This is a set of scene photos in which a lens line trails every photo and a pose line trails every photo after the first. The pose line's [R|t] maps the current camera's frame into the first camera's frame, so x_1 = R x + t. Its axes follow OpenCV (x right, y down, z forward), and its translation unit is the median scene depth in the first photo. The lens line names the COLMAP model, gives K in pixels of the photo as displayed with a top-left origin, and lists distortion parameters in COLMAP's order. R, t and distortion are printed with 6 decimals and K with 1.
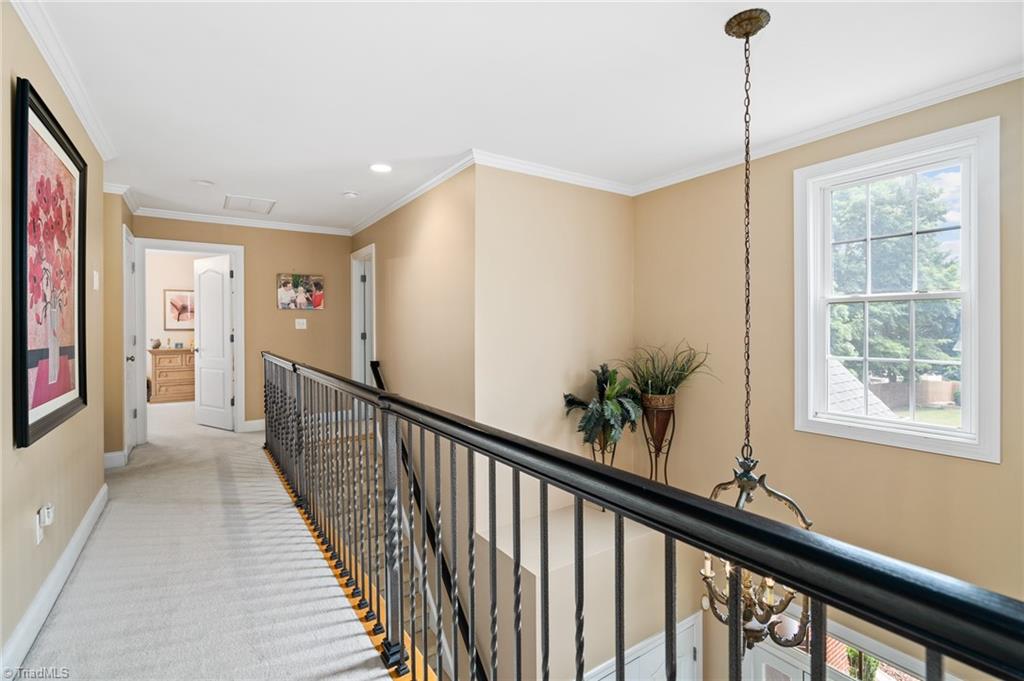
lens RADIAL K [[465.9, 0, 512.1], [0, 465.9, 333.9], [0, 0, 1]] dist [-0.004158, 0.001543]
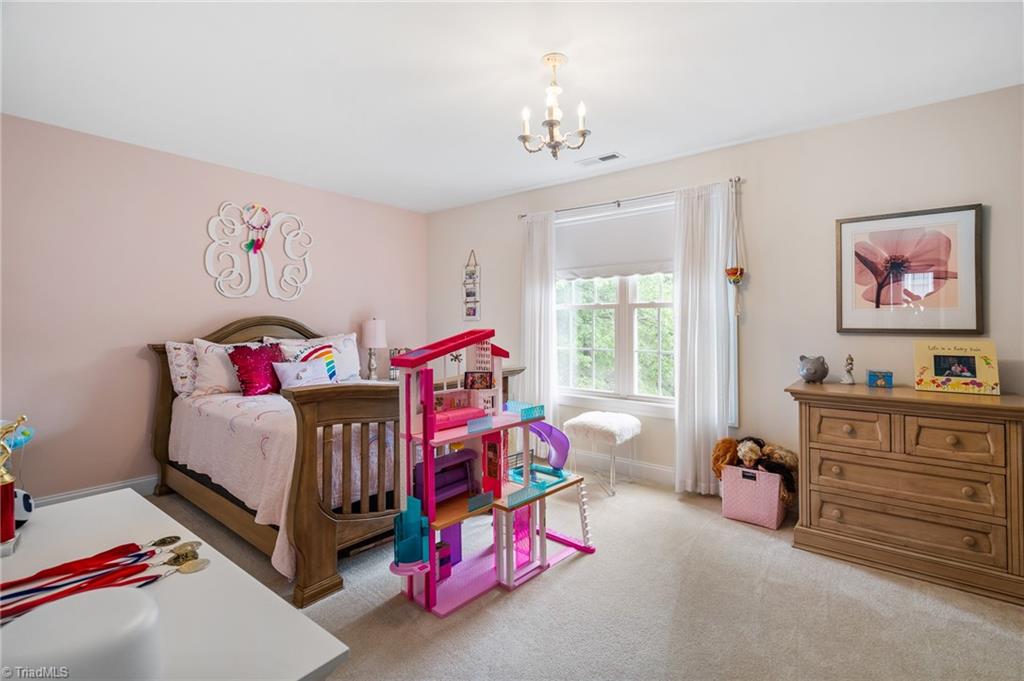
lens RADIAL K [[465.9, 0, 512.3], [0, 465.9, 332.1], [0, 0, 1]] dist [-0.004158, 0.001543]
pose [[0.295166, 0.000439, -0.955446, -0.478117], [-0.005521, 0.999984, -0.001246, -0.006567], [0.955430, 0.005643, 0.295163, 0.653188]]
